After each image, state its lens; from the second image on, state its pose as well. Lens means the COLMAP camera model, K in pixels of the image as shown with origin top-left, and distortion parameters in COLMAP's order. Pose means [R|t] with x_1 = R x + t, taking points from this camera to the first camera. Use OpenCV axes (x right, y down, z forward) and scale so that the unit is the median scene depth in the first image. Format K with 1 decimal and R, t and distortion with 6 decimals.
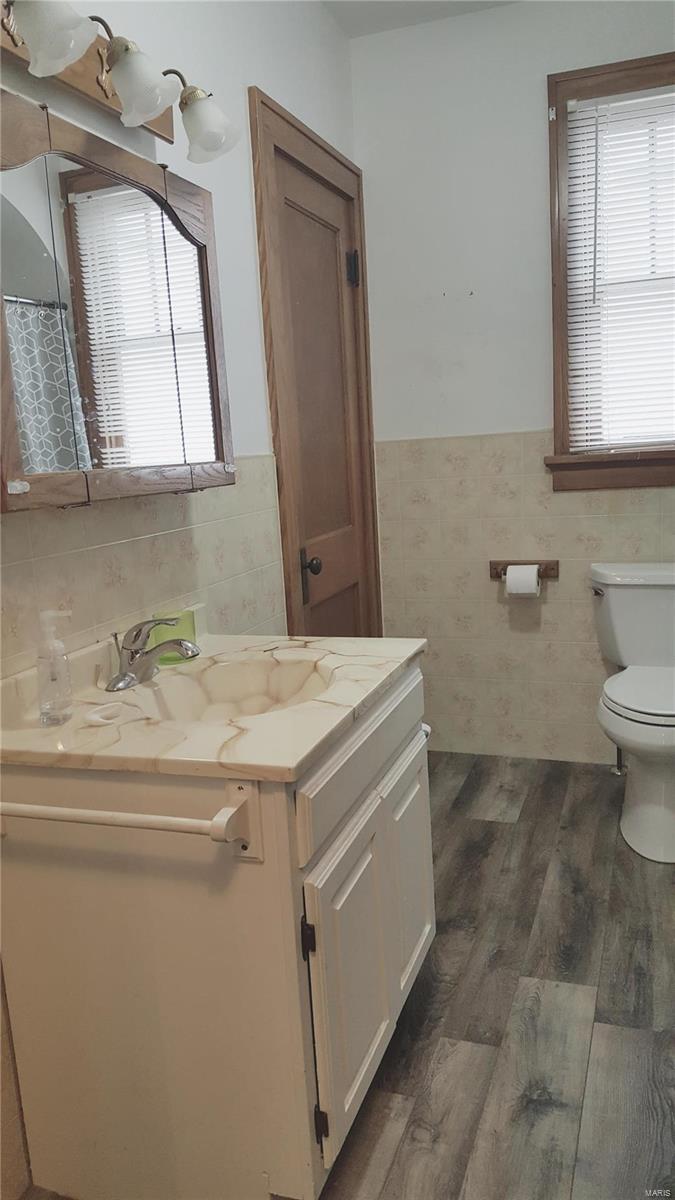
lens RADIAL K [[938.5, 0, 336.5], [0, 938.5, 592.7], [0, 0, 1]] dist [0.215730, -0.393932]
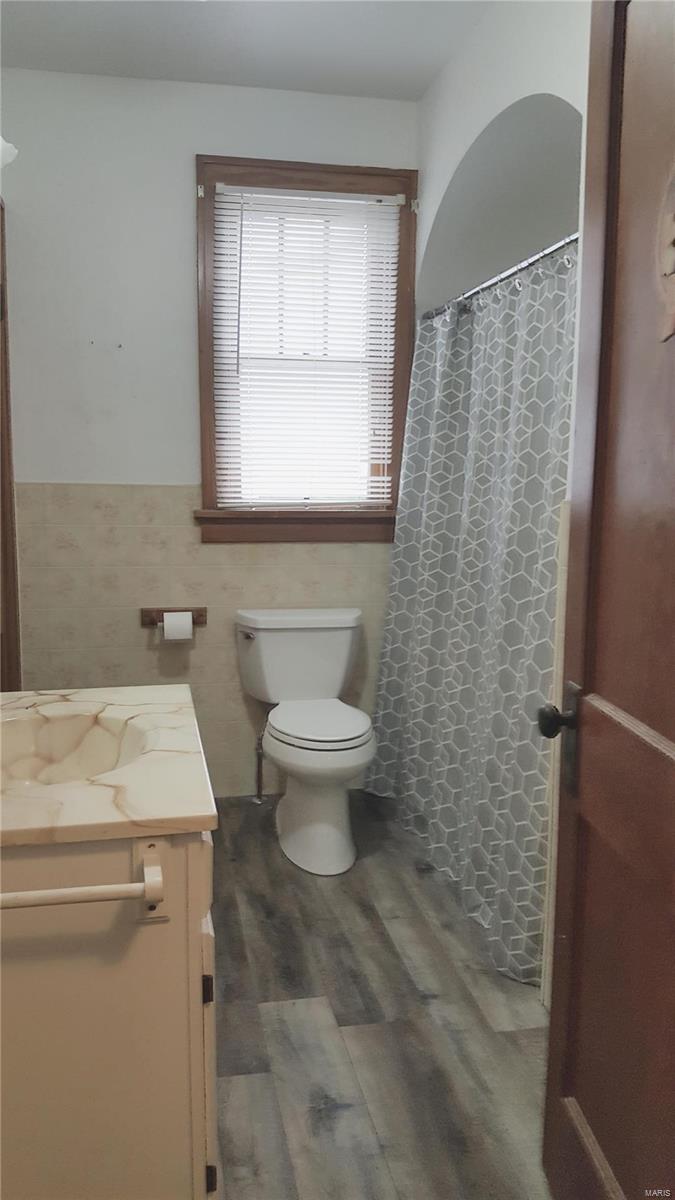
lens RADIAL K [[926.7, 0, 337.5], [0, 926.7, 600.0], [0, 0, 1]] dist [0.330458, -0.693022]
pose [[0.852346, -0.003895, 0.522963, -0.202977], [0.026387, 0.999019, -0.035566, -0.001312], [-0.522312, 0.044114, 0.851613, 0.031817]]
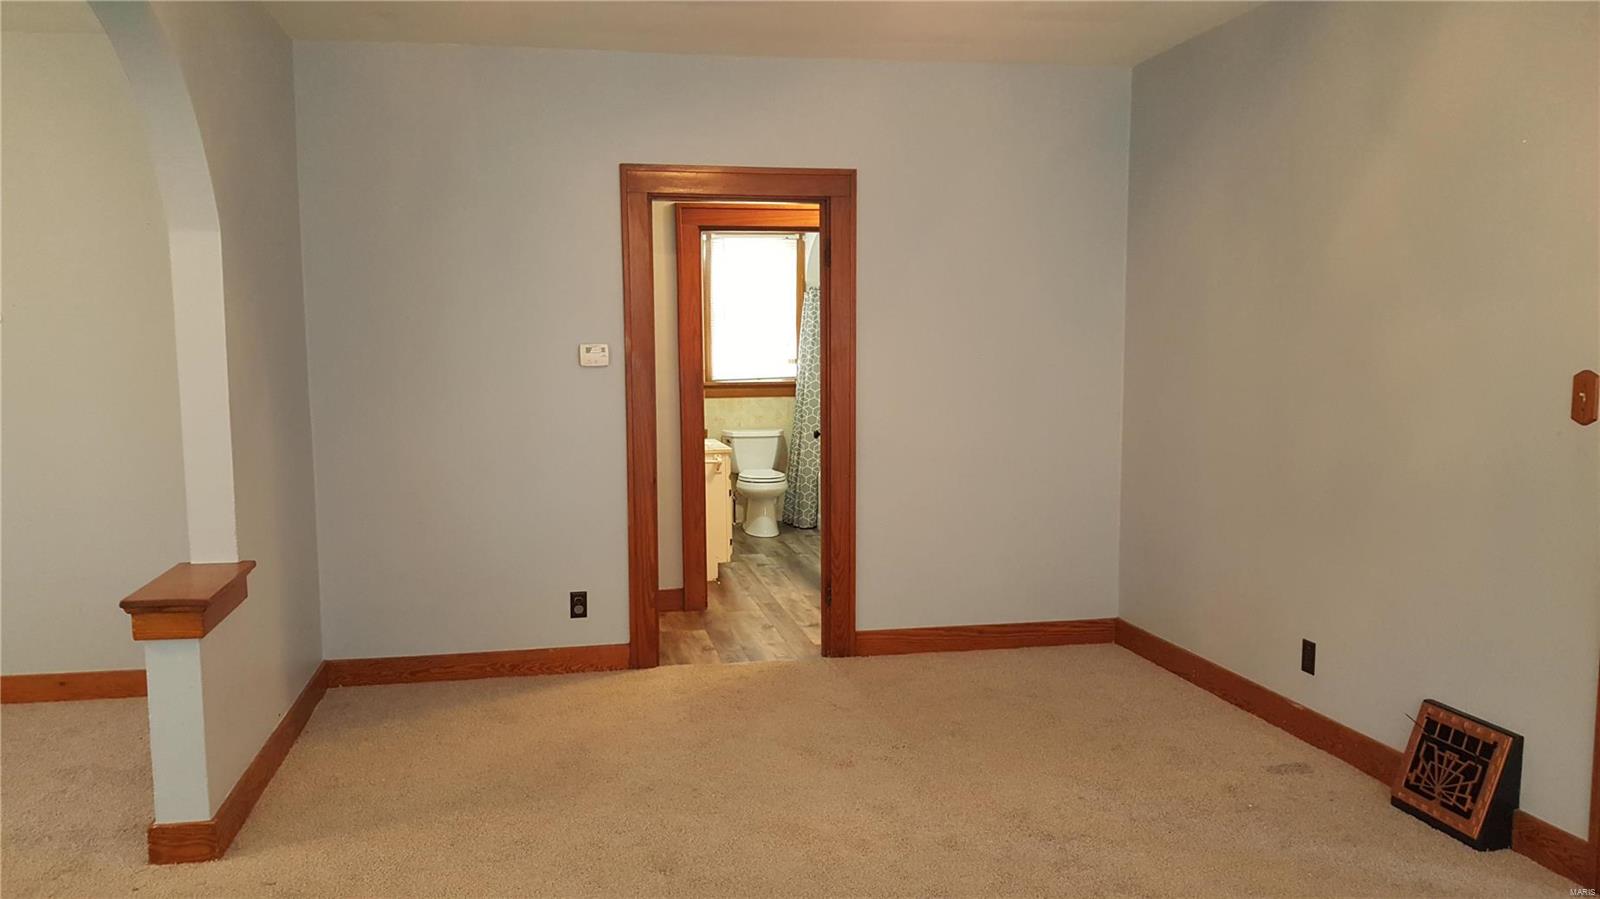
lens RADIAL K [[1235.5, 0, 800.0], [0, 1235.5, 449.5], [0, 0, 1]] dist [0.330458, -0.693022]
pose [[0.857436, 0.004319, 0.514572, -1.115035], [0.043652, 0.995750, -0.081097, 0.267589], [-0.512735, 0.091998, 0.853603, -1.628609]]
